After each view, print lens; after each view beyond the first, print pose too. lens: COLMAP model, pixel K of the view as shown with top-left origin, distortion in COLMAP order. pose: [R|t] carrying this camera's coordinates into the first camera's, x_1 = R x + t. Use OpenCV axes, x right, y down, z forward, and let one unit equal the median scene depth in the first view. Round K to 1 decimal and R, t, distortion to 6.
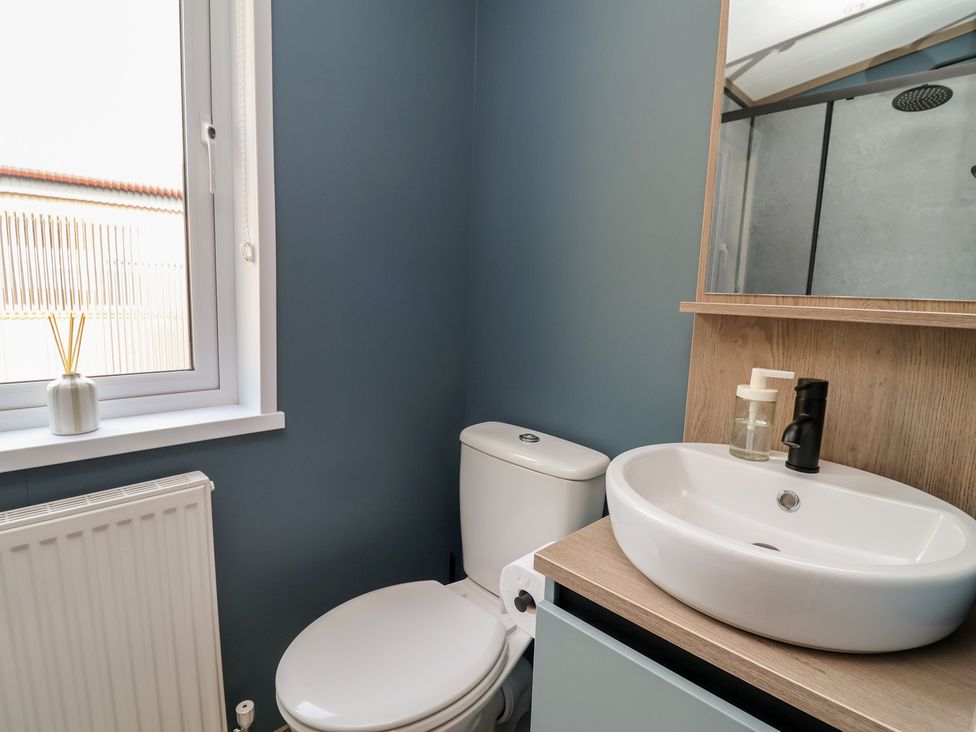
lens RADIAL K [[519.6, 0, 493.9], [0, 519.6, 361.1], [0, 0, 1]] dist [-0.014805, -0.000546]
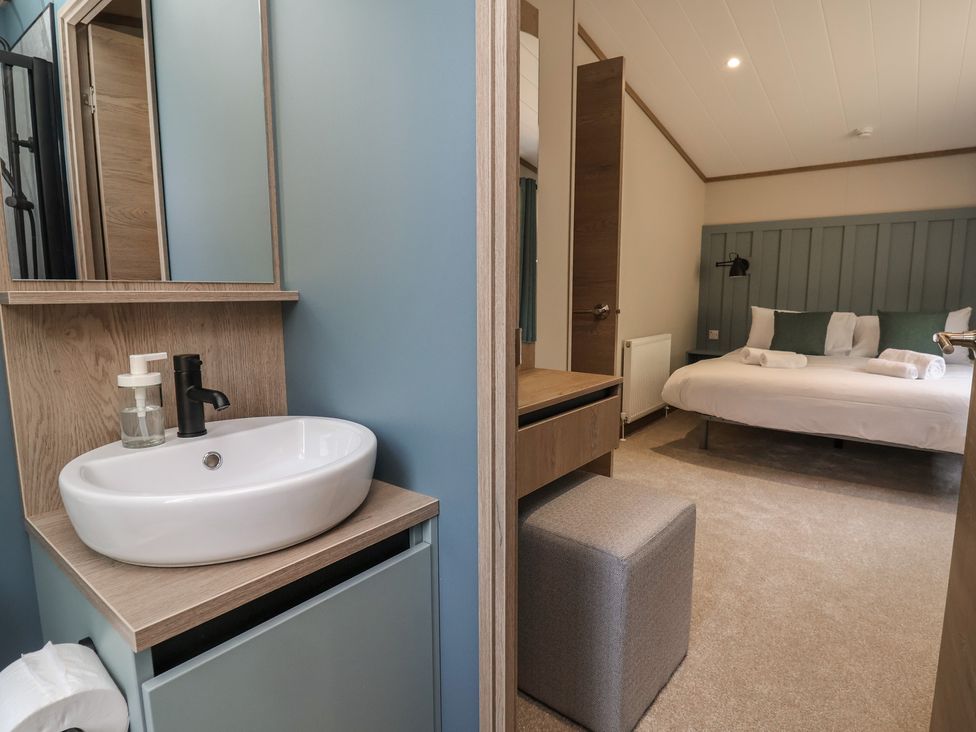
lens RADIAL K [[519.6, 0, 494.1], [0, 519.6, 364.3], [0, 0, 1]] dist [-0.014805, -0.000546]
pose [[-0.112782, -0.172899, 0.978461, -0.537214], [0.126262, 0.974267, 0.186712, -0.066534], [-0.985565, 0.144600, -0.088049, 0.412828]]
